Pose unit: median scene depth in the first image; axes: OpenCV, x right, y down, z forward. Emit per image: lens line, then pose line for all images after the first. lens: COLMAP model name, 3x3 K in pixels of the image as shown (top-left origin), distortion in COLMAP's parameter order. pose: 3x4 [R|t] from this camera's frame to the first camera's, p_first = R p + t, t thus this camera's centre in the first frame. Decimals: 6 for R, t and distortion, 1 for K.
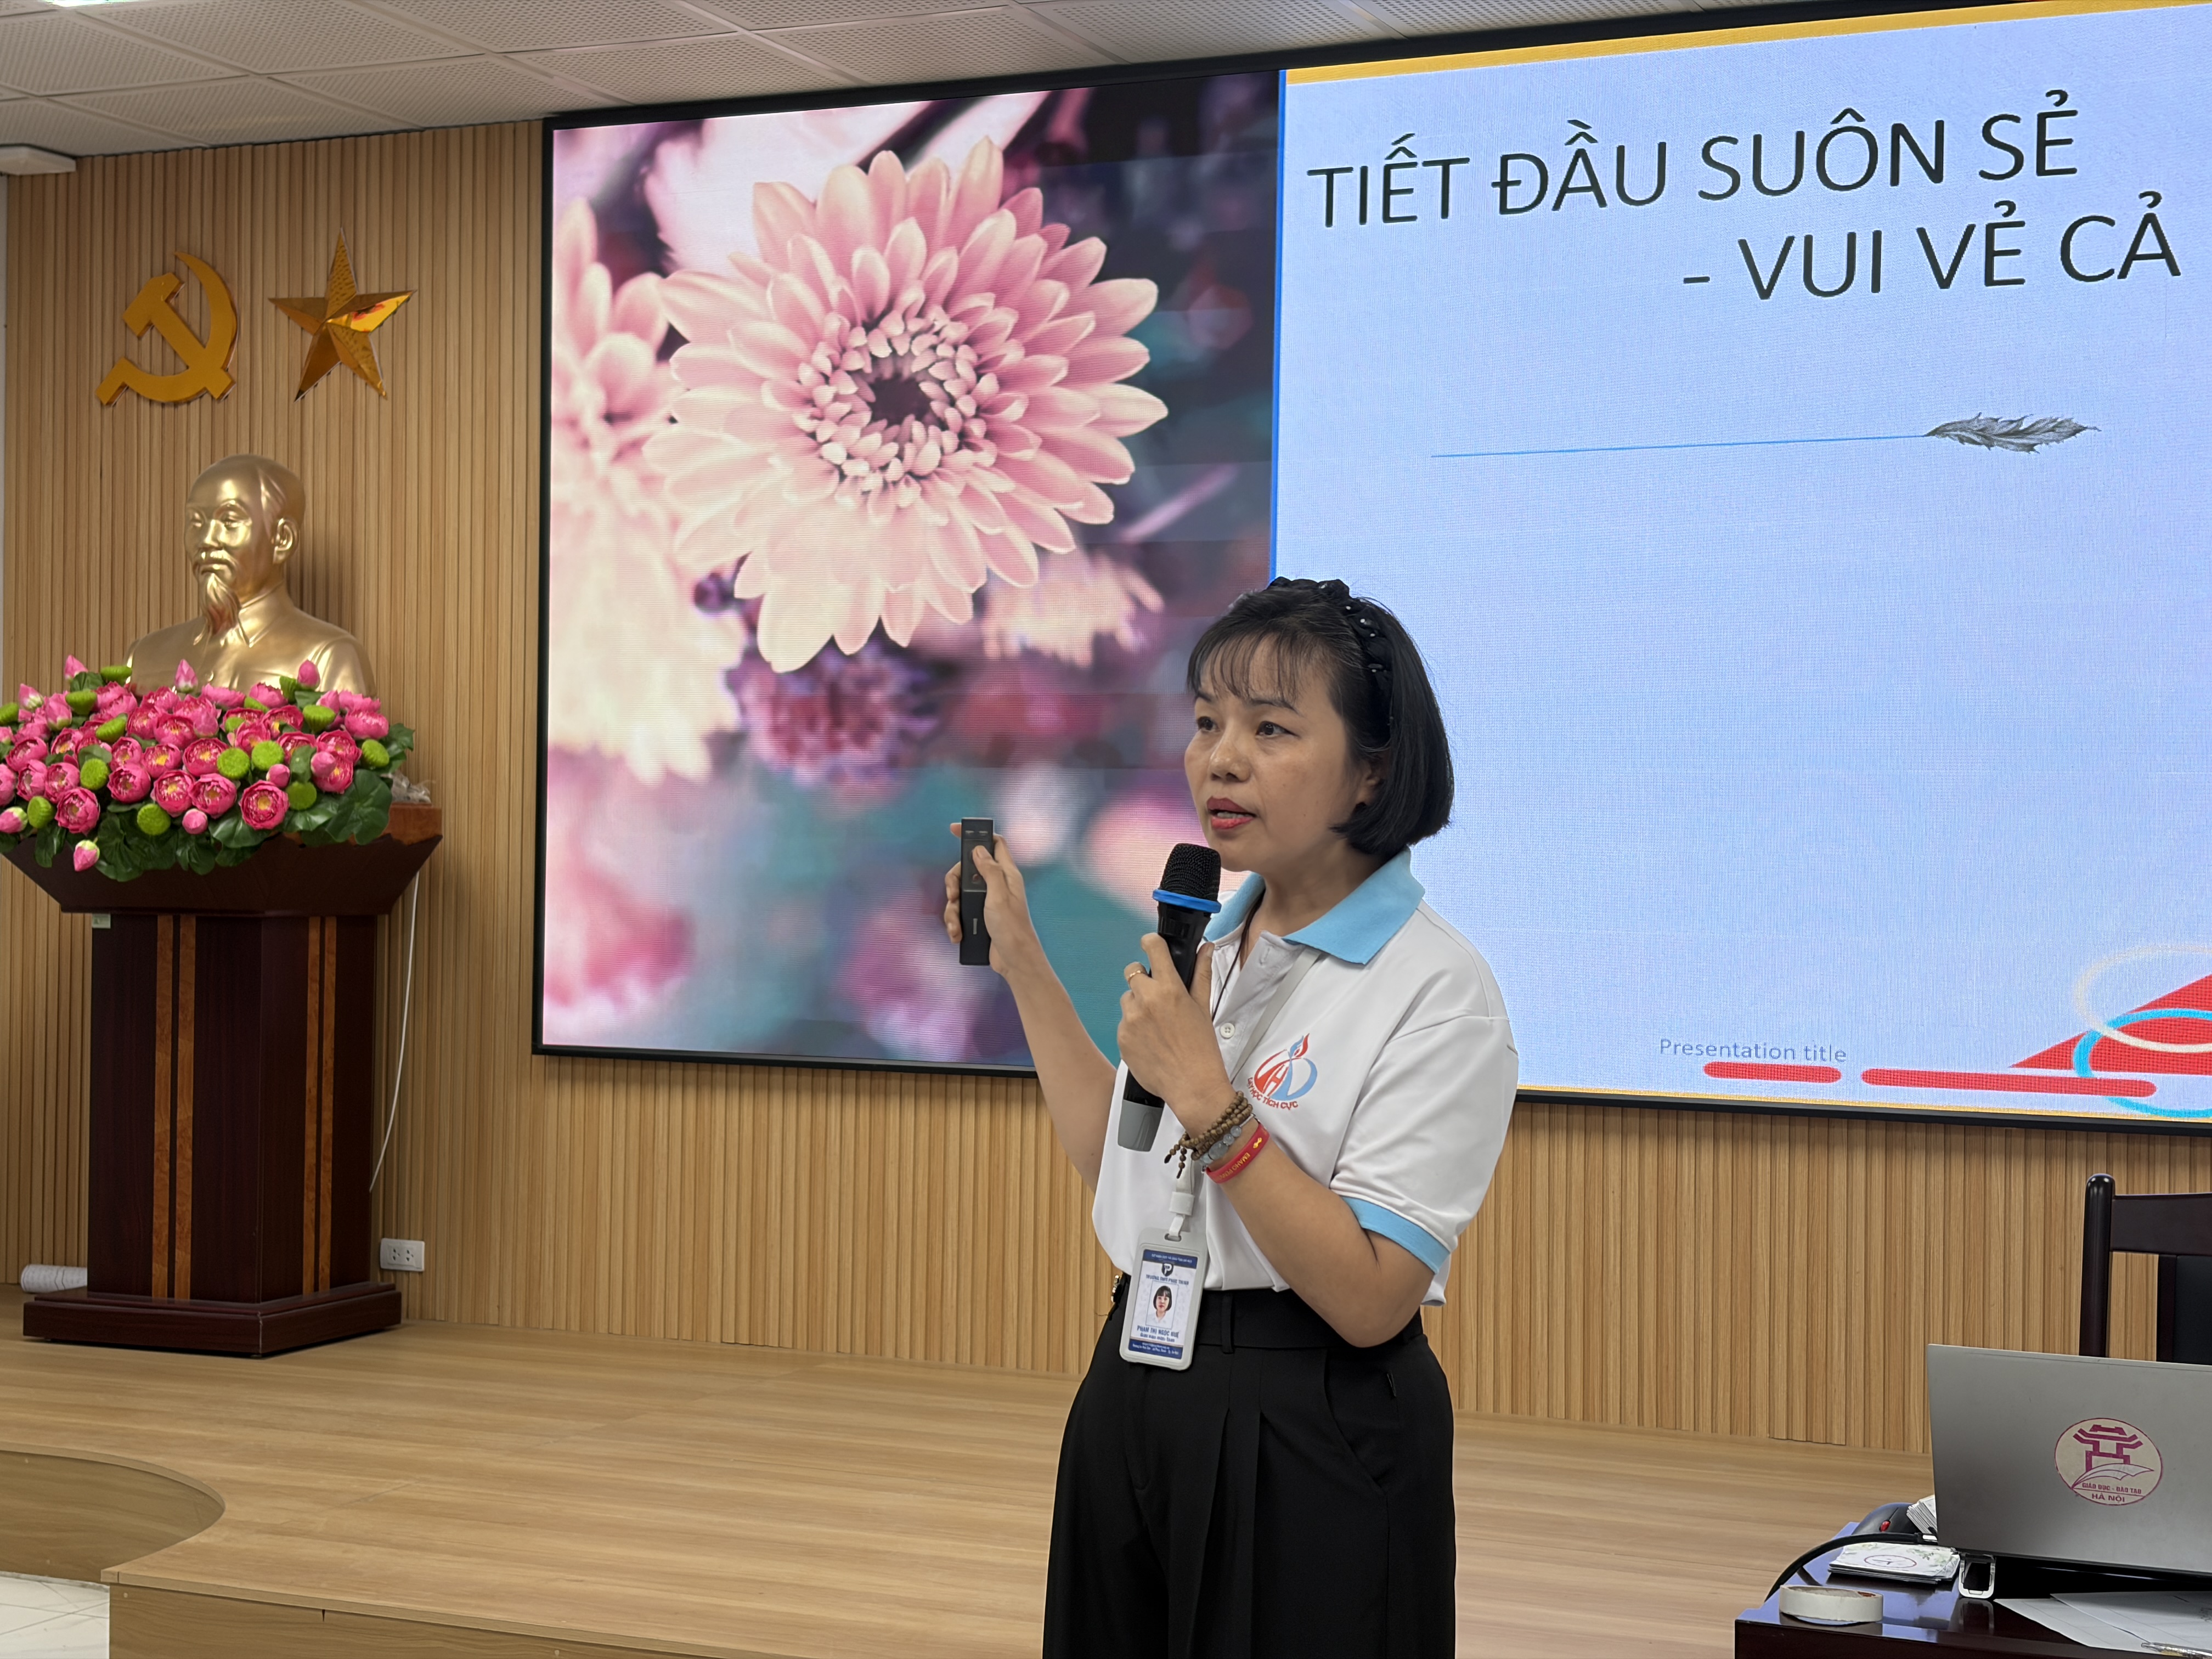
lens RADIAL K [[3323.4, 0, 1088.2], [0, 3323.4, 870.2], [0, 0, 1]] dist [0.081796, 0.000000]
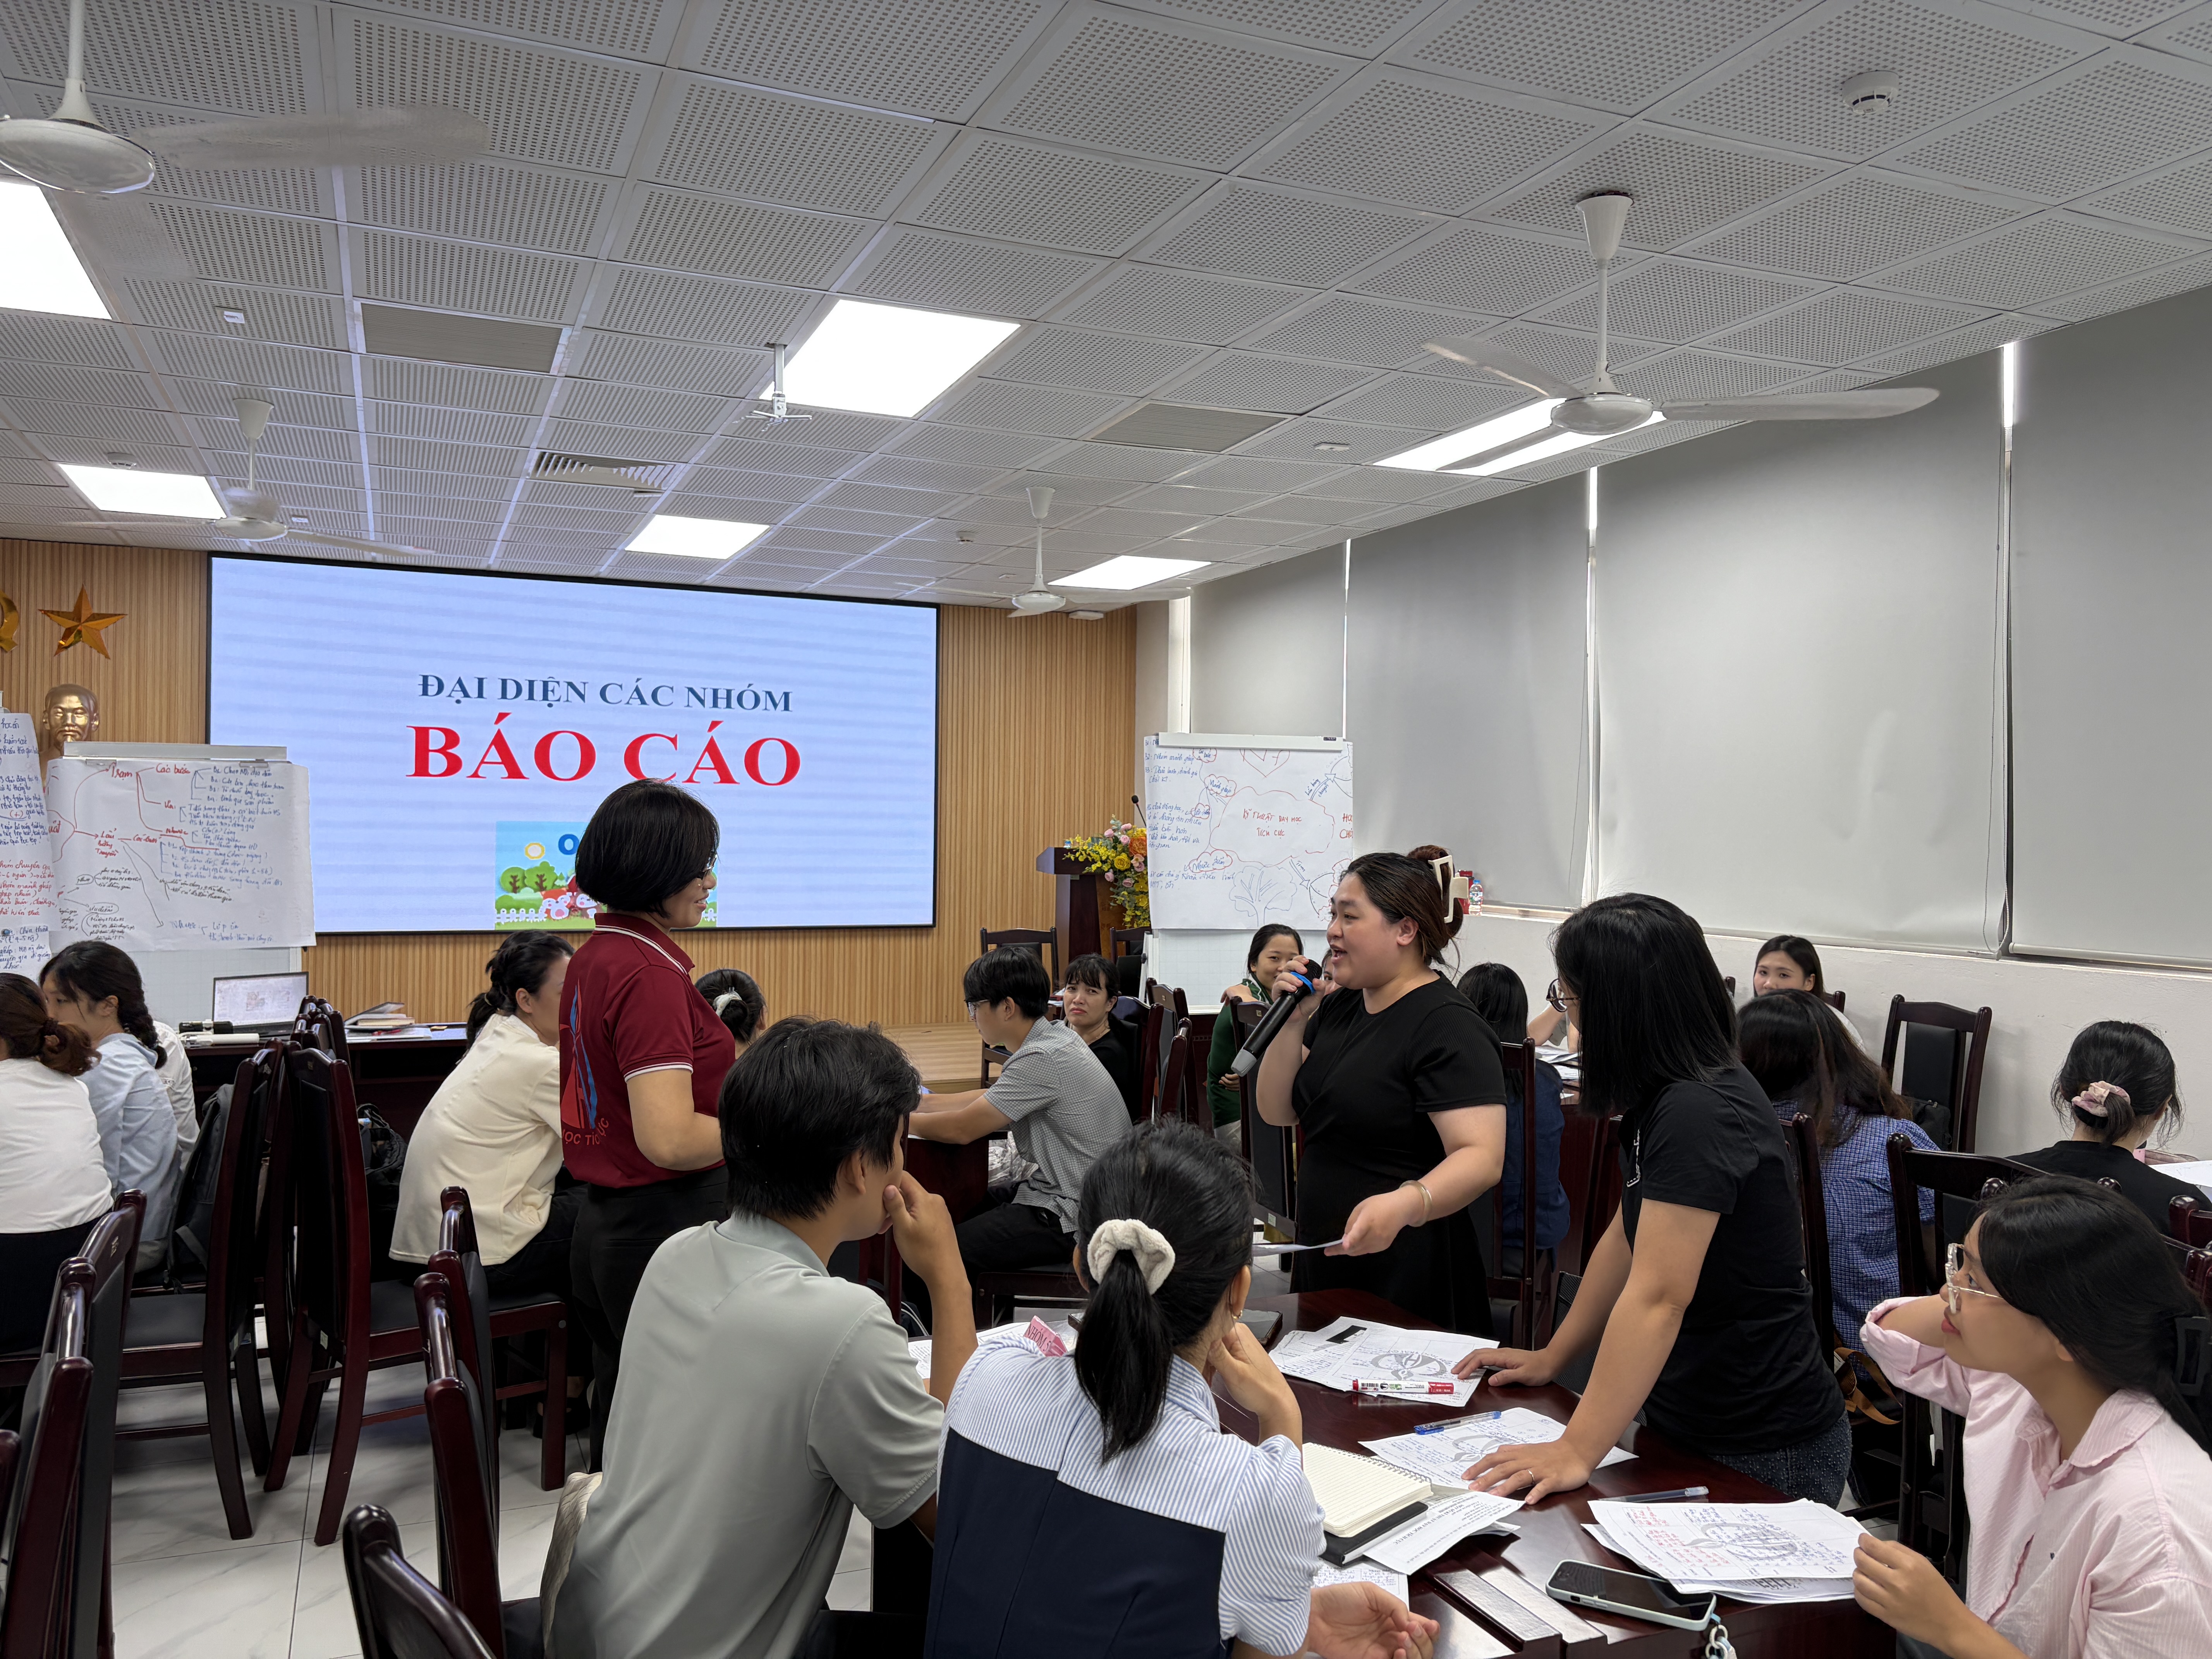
lens RADIAL K [[1666.8, 0, 1119.5], [0, 1666.8, 826.8], [0, 0, 1]] dist [0.057387, -0.059711]
pose [[0.674995, -0.004292, 0.737810, -0.635034], [0.003361, 0.999991, 0.002743, -0.026604], [-0.737815, 0.000628, 0.675003, -0.326450]]
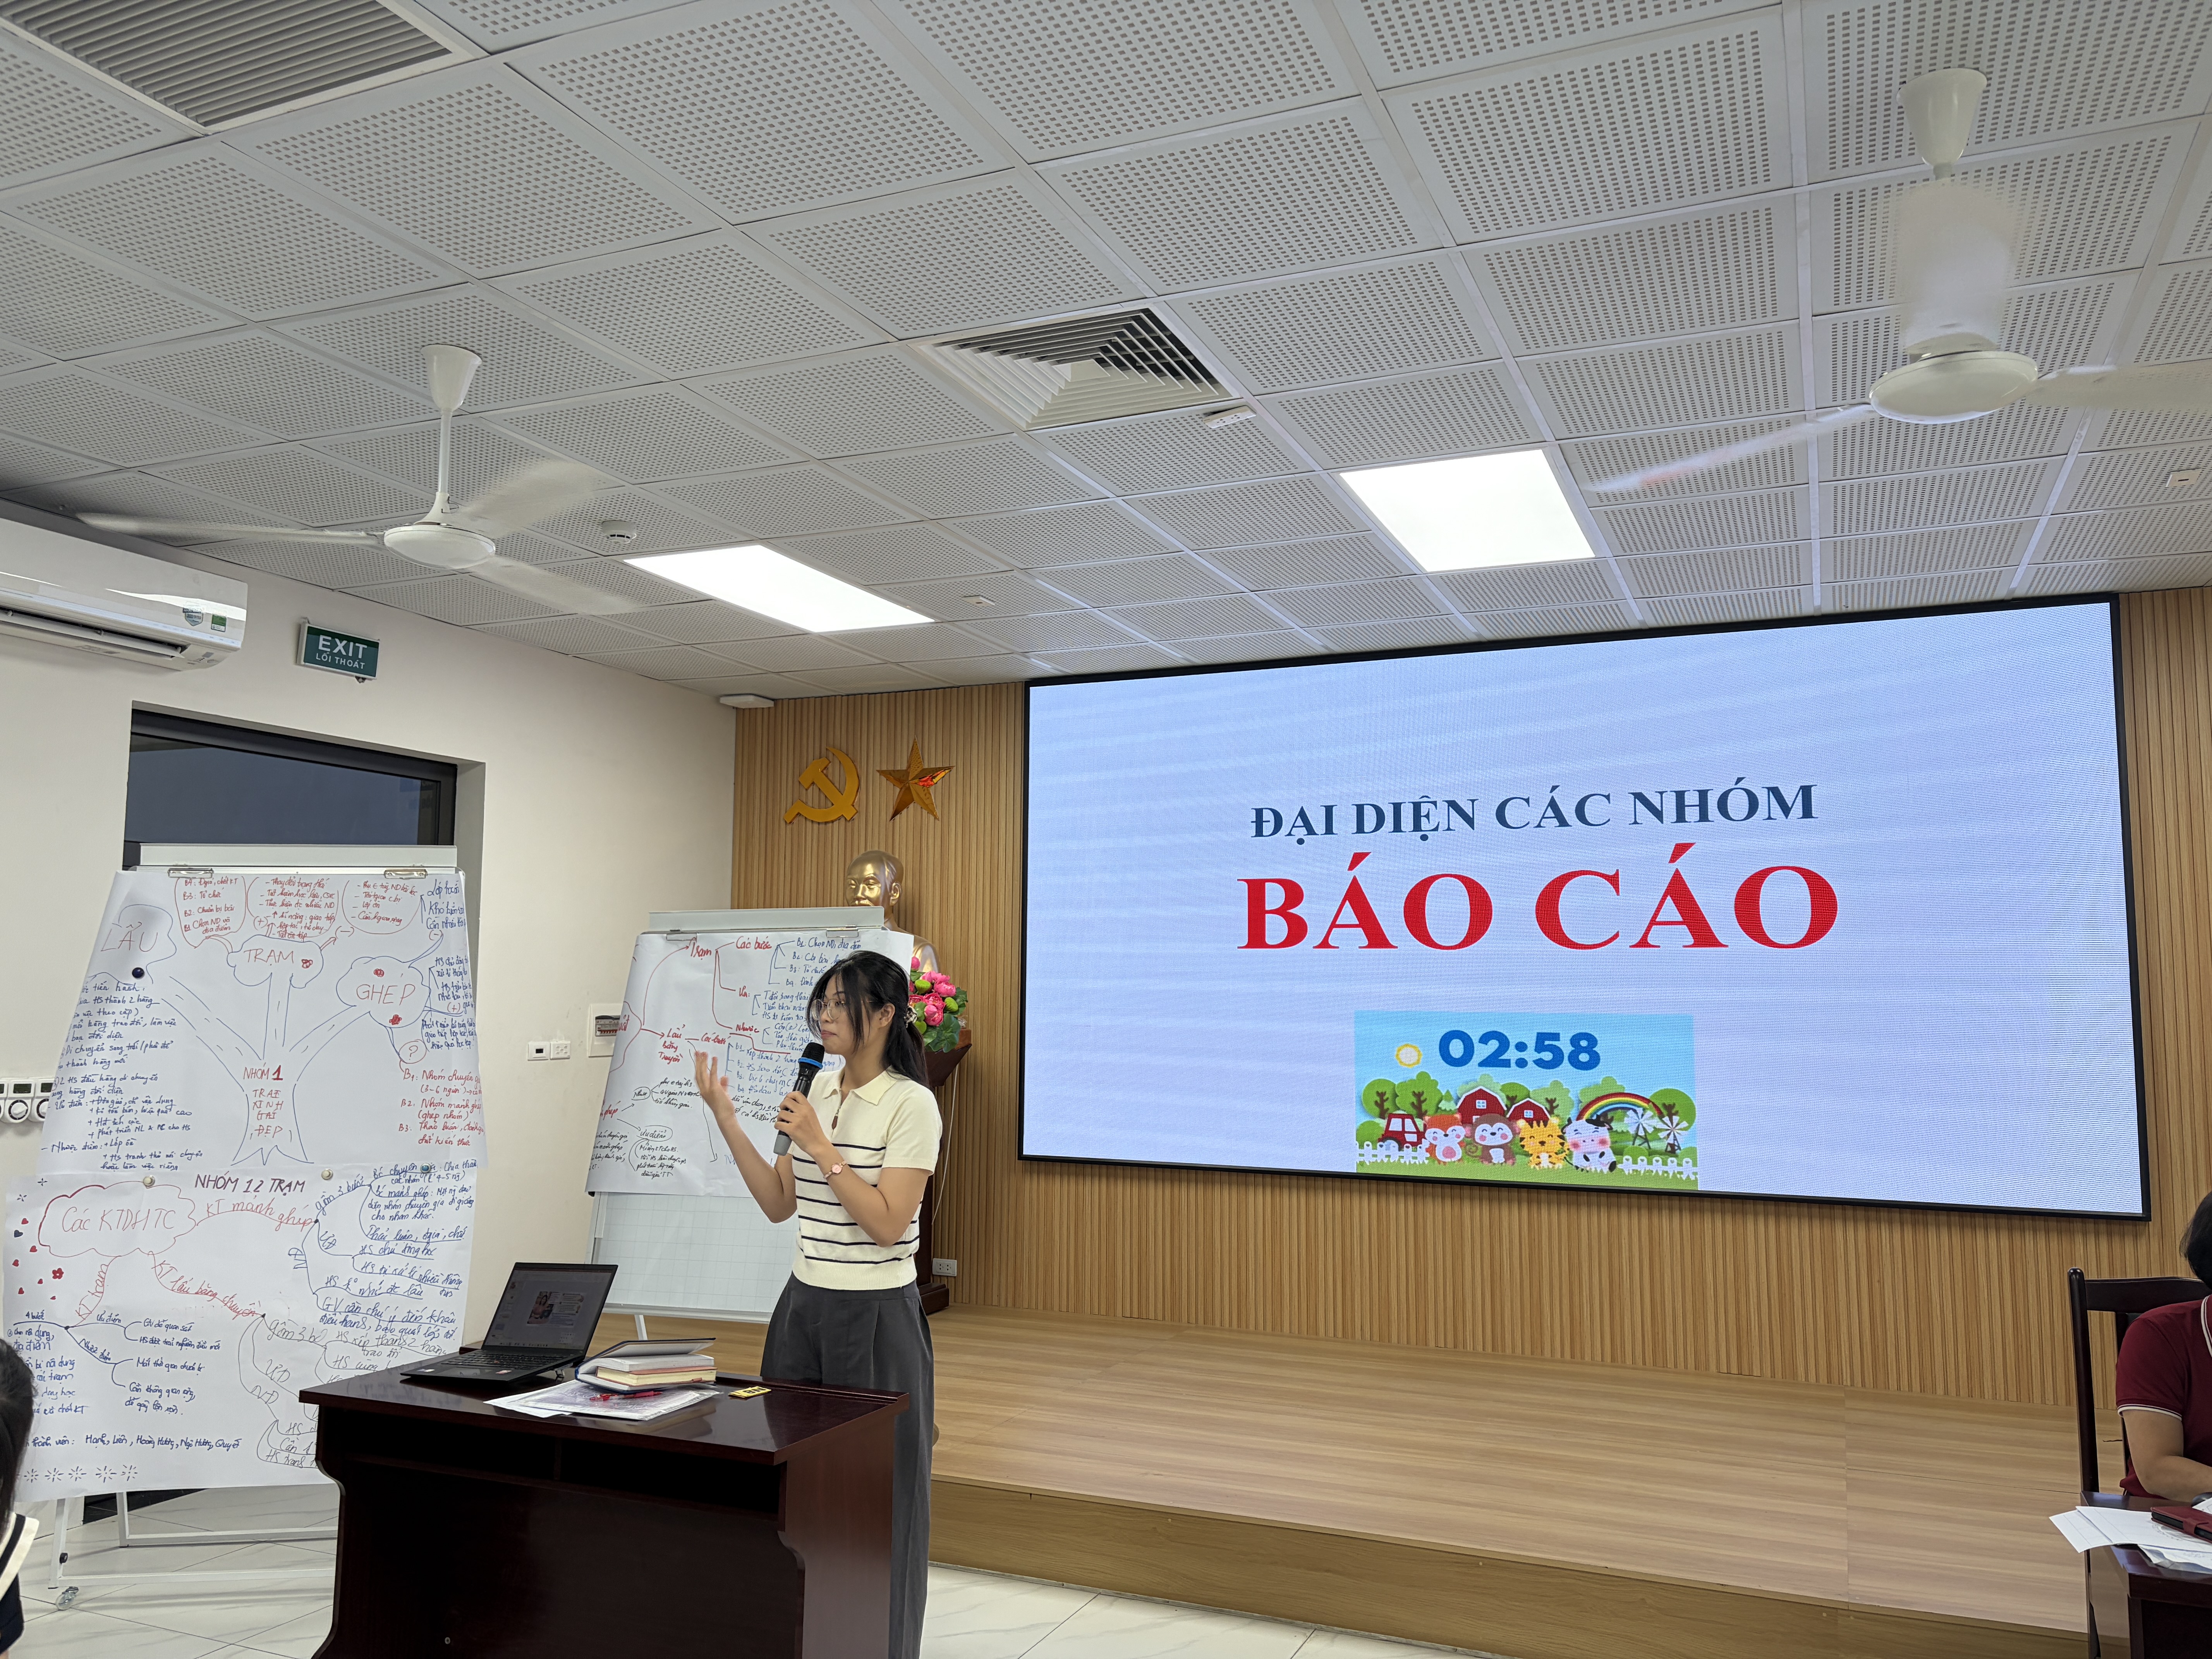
lens RADIAL K [[1666.8, 0, 1095.0], [0, 1666.8, 827.1], [0, 0, 1]] dist [0.057387, -0.059711]
pose [[0.999928, -0.005845, 0.010495, -0.135001], [0.006995, 0.993556, -0.113130, -0.026737], [-0.009766, 0.113196, 0.993525, 0.025454]]
